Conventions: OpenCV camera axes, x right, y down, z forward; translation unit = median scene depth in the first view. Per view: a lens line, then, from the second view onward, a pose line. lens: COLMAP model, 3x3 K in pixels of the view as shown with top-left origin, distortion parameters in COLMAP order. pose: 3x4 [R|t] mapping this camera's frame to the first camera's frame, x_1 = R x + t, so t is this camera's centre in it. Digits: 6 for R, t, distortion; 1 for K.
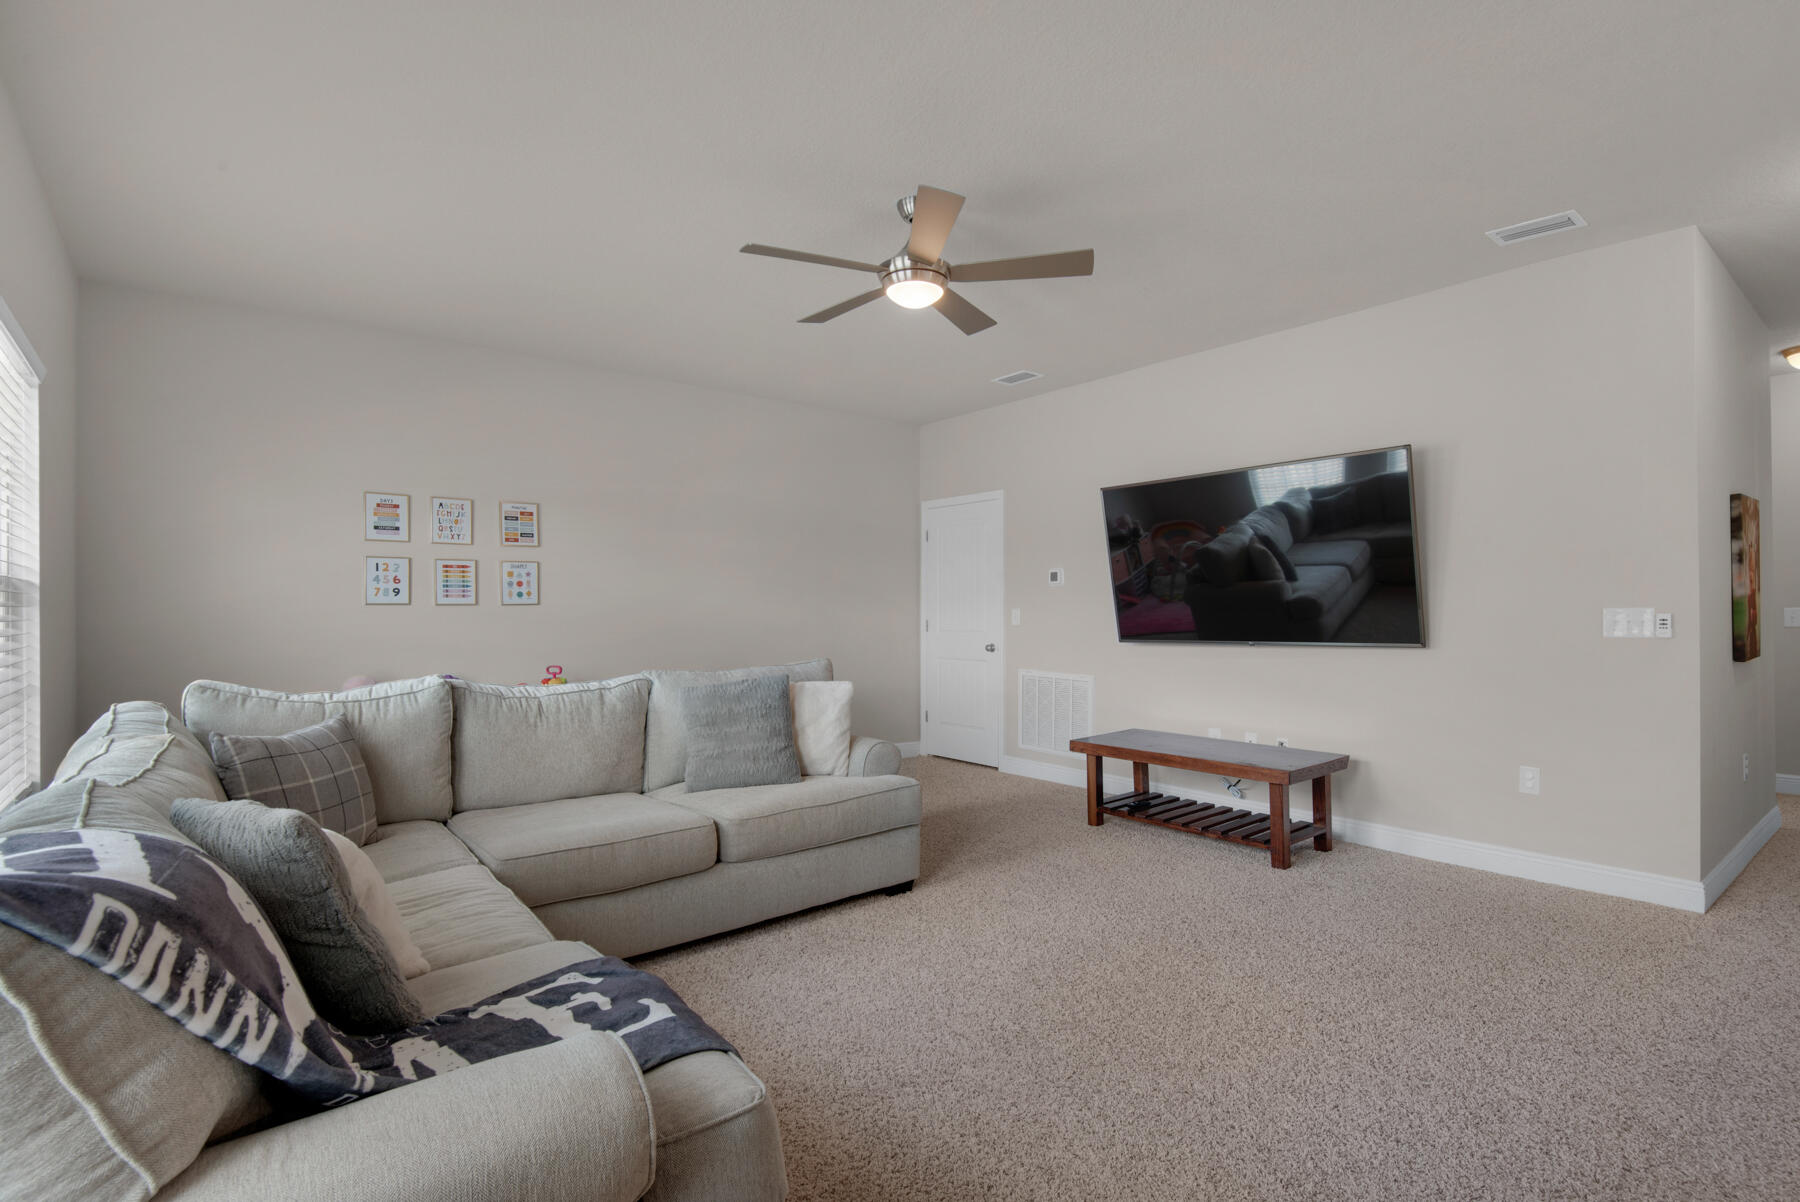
lens RADIAL K [[849.5, 0, 907.8], [0, 849.5, 592.0], [0, 0, 1]] dist [0.010075, -0.010390]
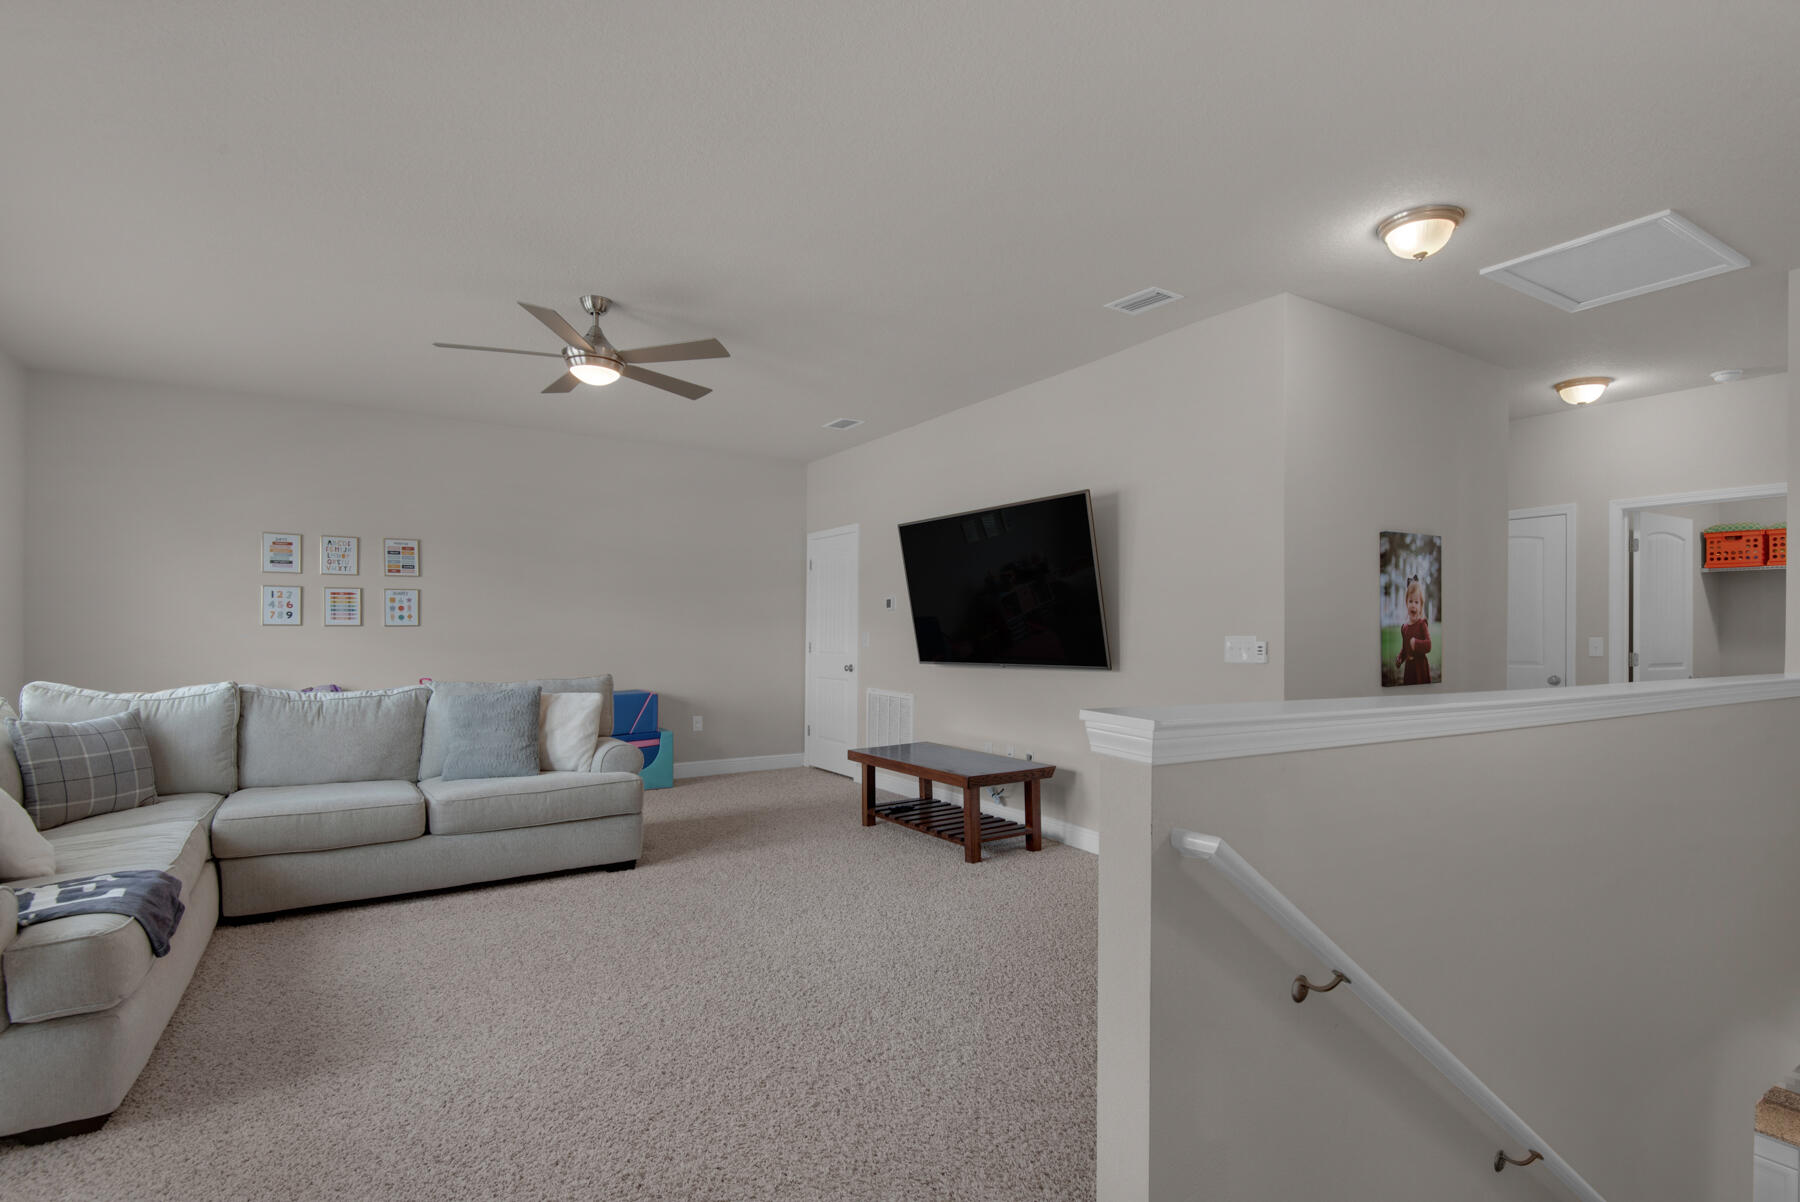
lens RADIAL K [[849.5, 0, 896.5], [0, 849.5, 613.4], [0, 0, 1]] dist [0.010075, -0.010390]
pose [[0.995423, 0.004676, -0.095456, 0.466690], [-0.004791, 0.999988, -0.000973, -0.006649], [0.095450, 0.001426, 0.995433, -0.145077]]
